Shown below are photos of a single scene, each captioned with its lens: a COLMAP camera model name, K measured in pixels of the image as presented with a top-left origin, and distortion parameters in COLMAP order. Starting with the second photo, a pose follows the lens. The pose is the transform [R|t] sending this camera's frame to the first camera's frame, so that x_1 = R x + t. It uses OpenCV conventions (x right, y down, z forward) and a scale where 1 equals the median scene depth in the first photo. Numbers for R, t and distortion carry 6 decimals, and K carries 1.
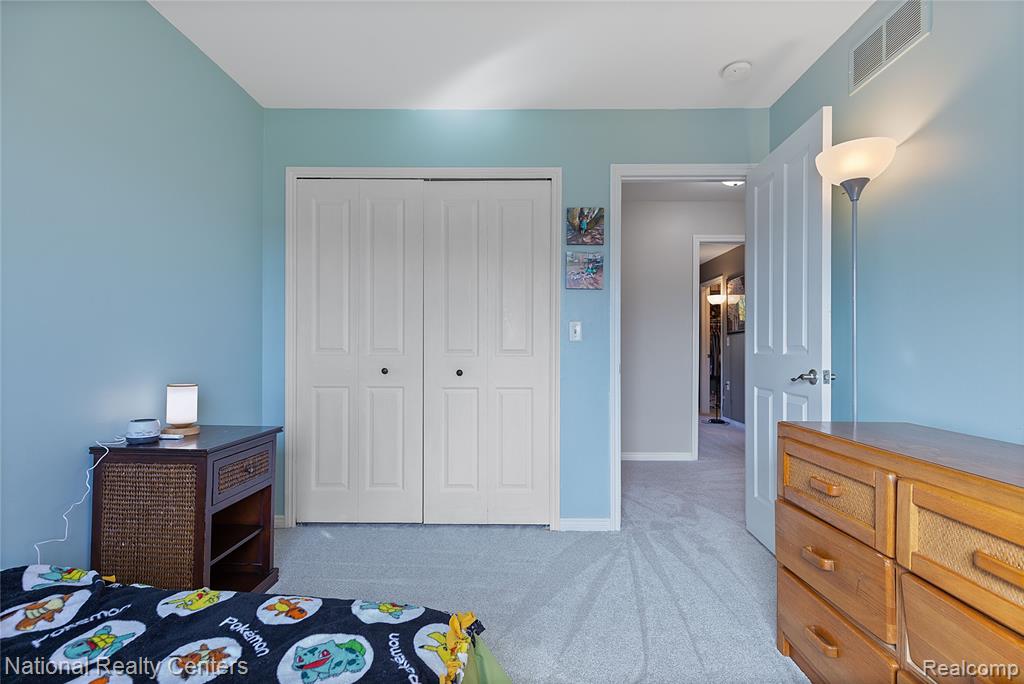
lens RADIAL K [[470.4, 0, 512.3], [0, 470.4, 343.1], [0, 0, 1]] dist [-0.004067, -0.000311]
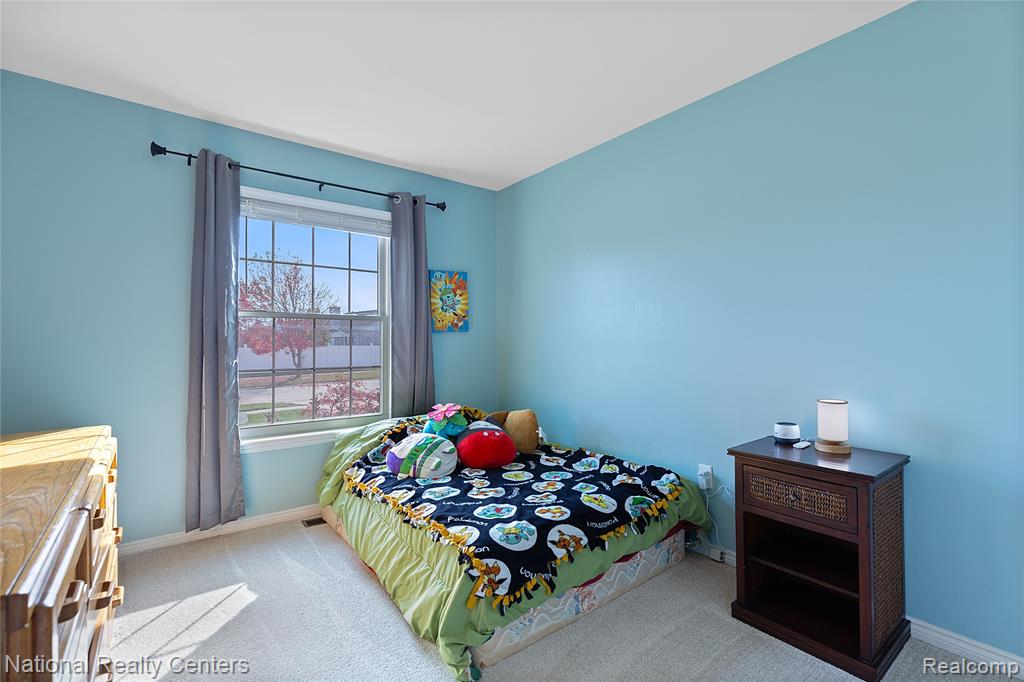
lens RADIAL K [[470.4, 0, 513.2], [0, 470.4, 339.6], [0, 0, 1]] dist [-0.004067, -0.000311]
pose [[-0.777642, -0.005399, -0.628684, 0.769519], [0.001849, 0.999939, -0.010874, -0.047475], [0.628705, -0.009619, -0.777585, 2.422812]]
